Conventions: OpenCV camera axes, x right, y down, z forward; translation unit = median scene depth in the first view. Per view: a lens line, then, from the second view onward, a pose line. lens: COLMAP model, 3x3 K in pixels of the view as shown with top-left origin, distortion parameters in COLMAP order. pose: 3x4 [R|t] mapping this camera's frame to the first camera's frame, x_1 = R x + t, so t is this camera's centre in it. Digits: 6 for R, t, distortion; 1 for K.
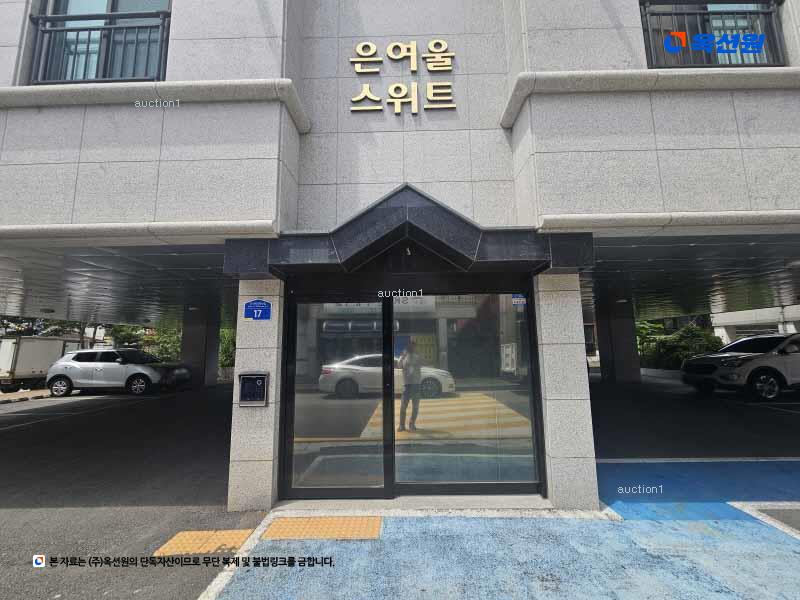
lens RADIAL K [[324.7, 0, 402.4], [0, 324.7, 306.9], [0, 0, 1]] dist [-0.000276, 0.000023]
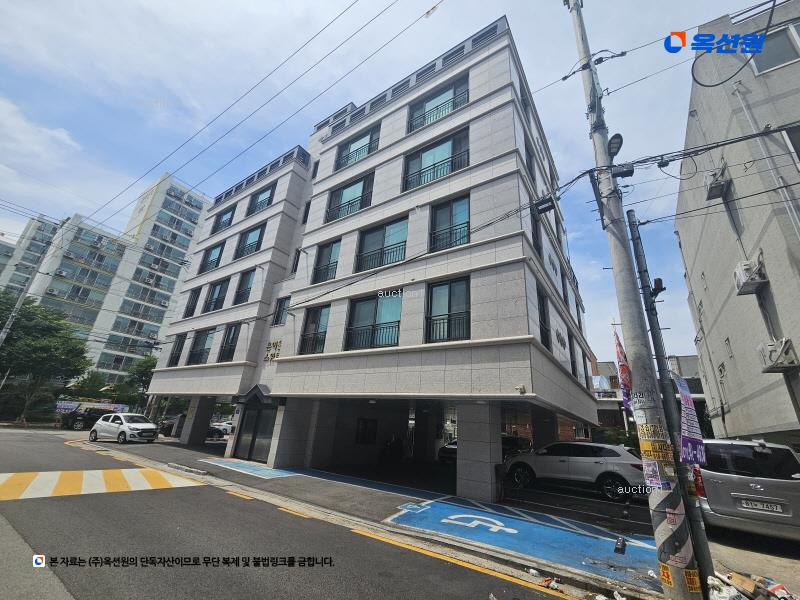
lens RADIAL K [[324.7, 0, 410.7], [0, 324.7, 280.1], [0, 0, 1]] dist [-0.000276, 0.000023]
pose [[0.828795, -0.165921, -0.534387, 4.205649], [-0.011039, 0.949991, -0.312082, -0.340380], [0.559444, 0.264552, 0.785516, -1.675331]]
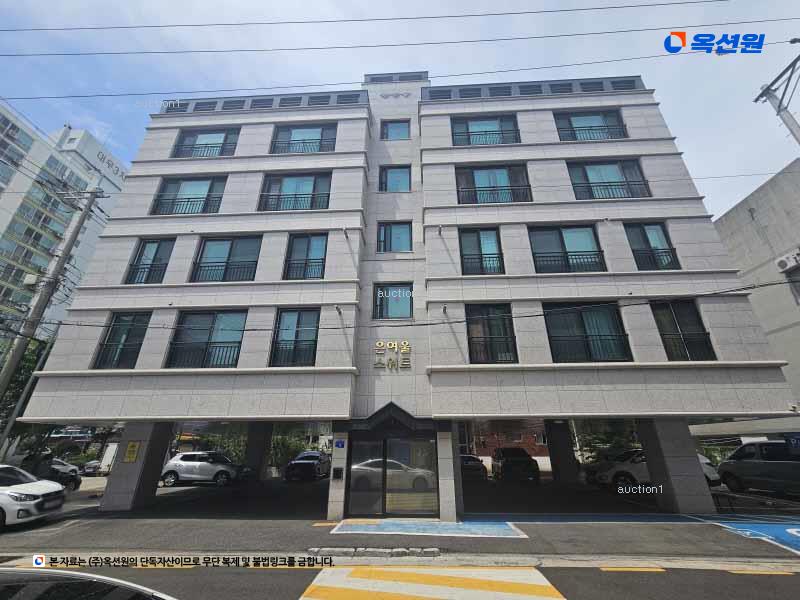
lens RADIAL K [[283.1, 0, 398.4], [0, 283.1, 332.7], [0, 0, 1]] dist [-0.001283, 0.000143]
pose [[0.999382, -0.001465, -0.035116, 0.162159], [-0.007914, 0.964089, -0.265463, -0.277736], [0.034244, 0.265577, 0.963481, -1.642892]]
